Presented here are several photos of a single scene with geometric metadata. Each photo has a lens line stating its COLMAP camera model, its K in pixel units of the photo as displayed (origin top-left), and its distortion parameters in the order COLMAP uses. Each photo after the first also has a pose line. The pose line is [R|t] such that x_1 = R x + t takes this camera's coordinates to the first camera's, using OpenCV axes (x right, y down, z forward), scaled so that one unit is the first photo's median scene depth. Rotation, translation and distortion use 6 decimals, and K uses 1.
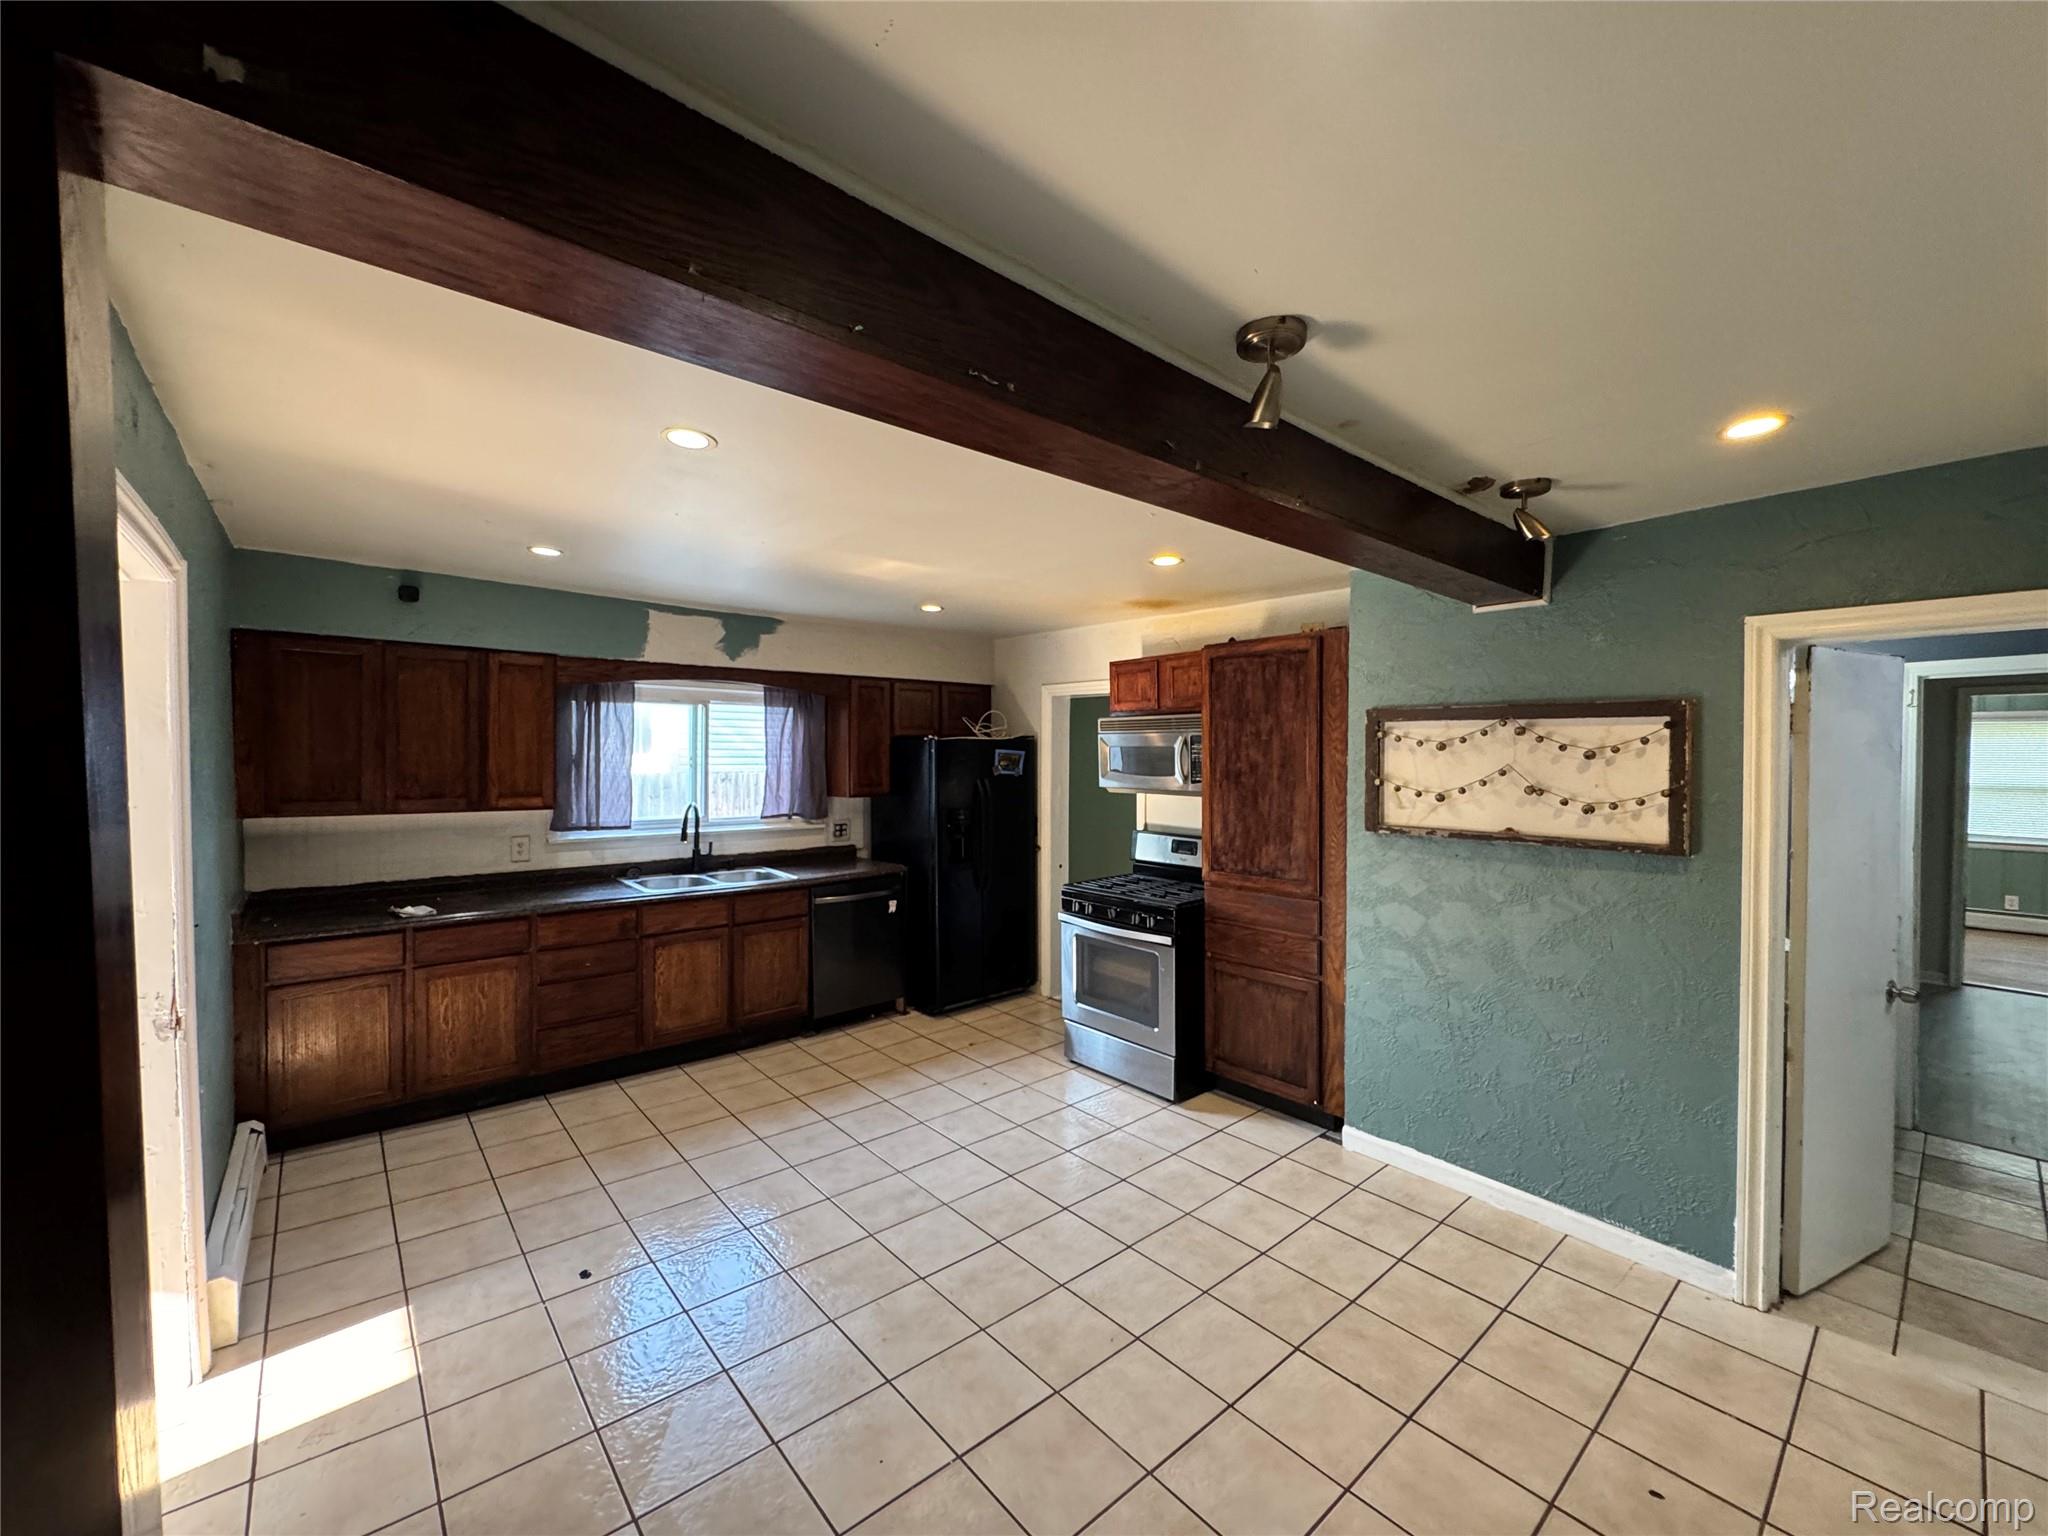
lens RADIAL K [[818.3, 0, 984.4], [0, 818.3, 760.9], [0, 0, 1]] dist [-0.001606, -0.000243]
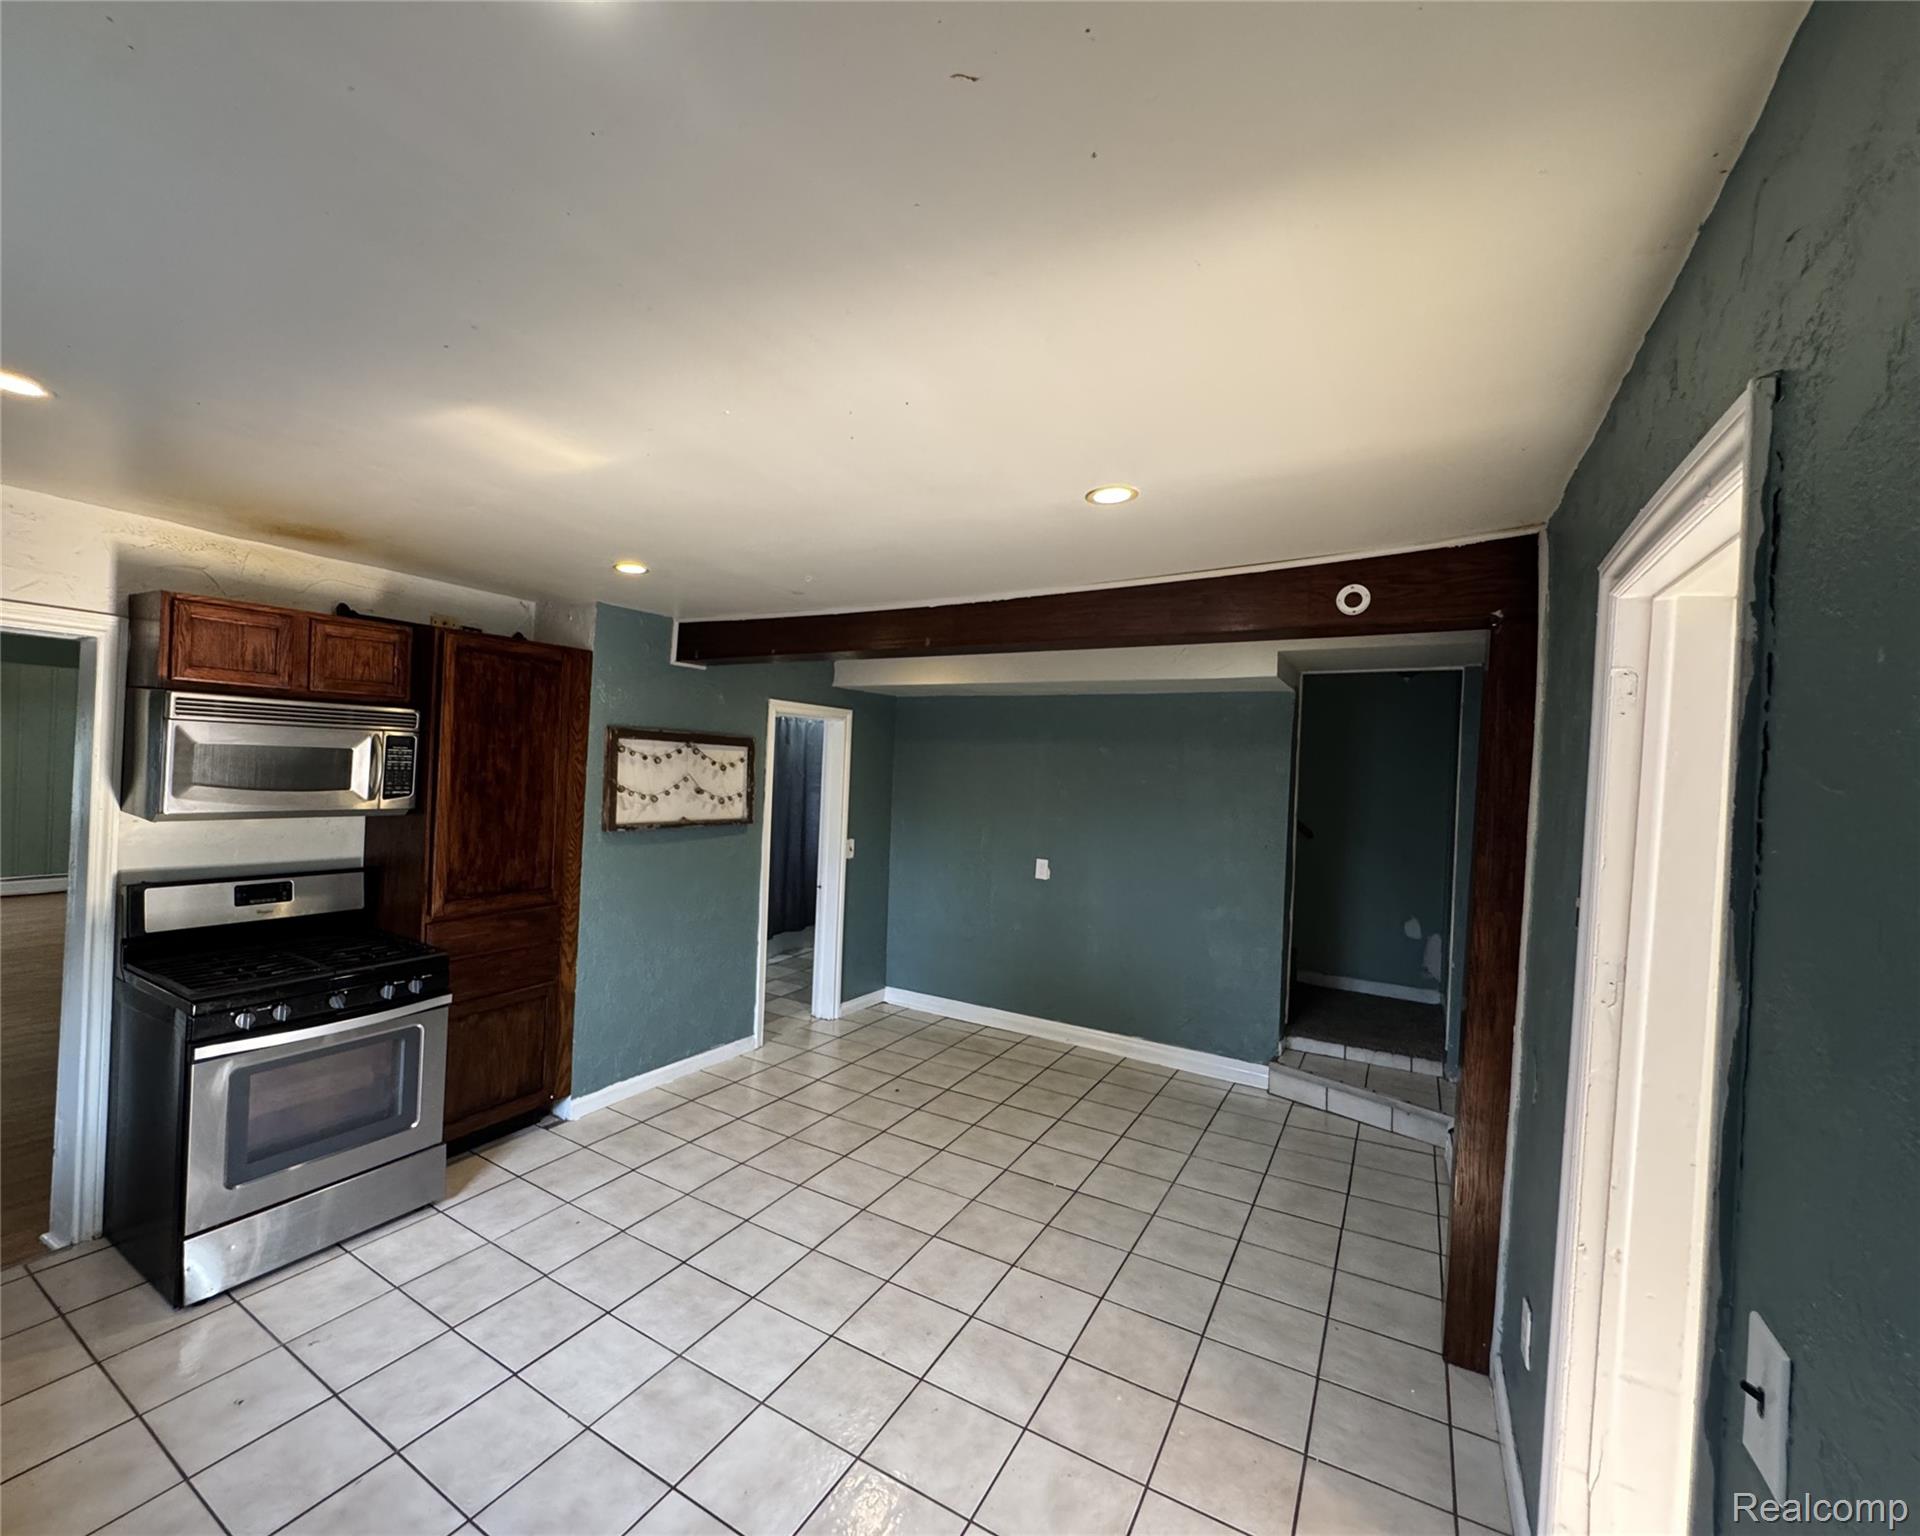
lens RADIAL K [[778.2, 0, 960.0], [0, 778.2, 768.0], [0, 0, 1]] dist [0.000146, 0.000065]
pose [[-0.350246, -0.020179, 0.936440, -0.697328], [-0.034285, 0.999374, 0.008712, -0.029257], [-0.936030, -0.029054, -0.350719, 0.866344]]
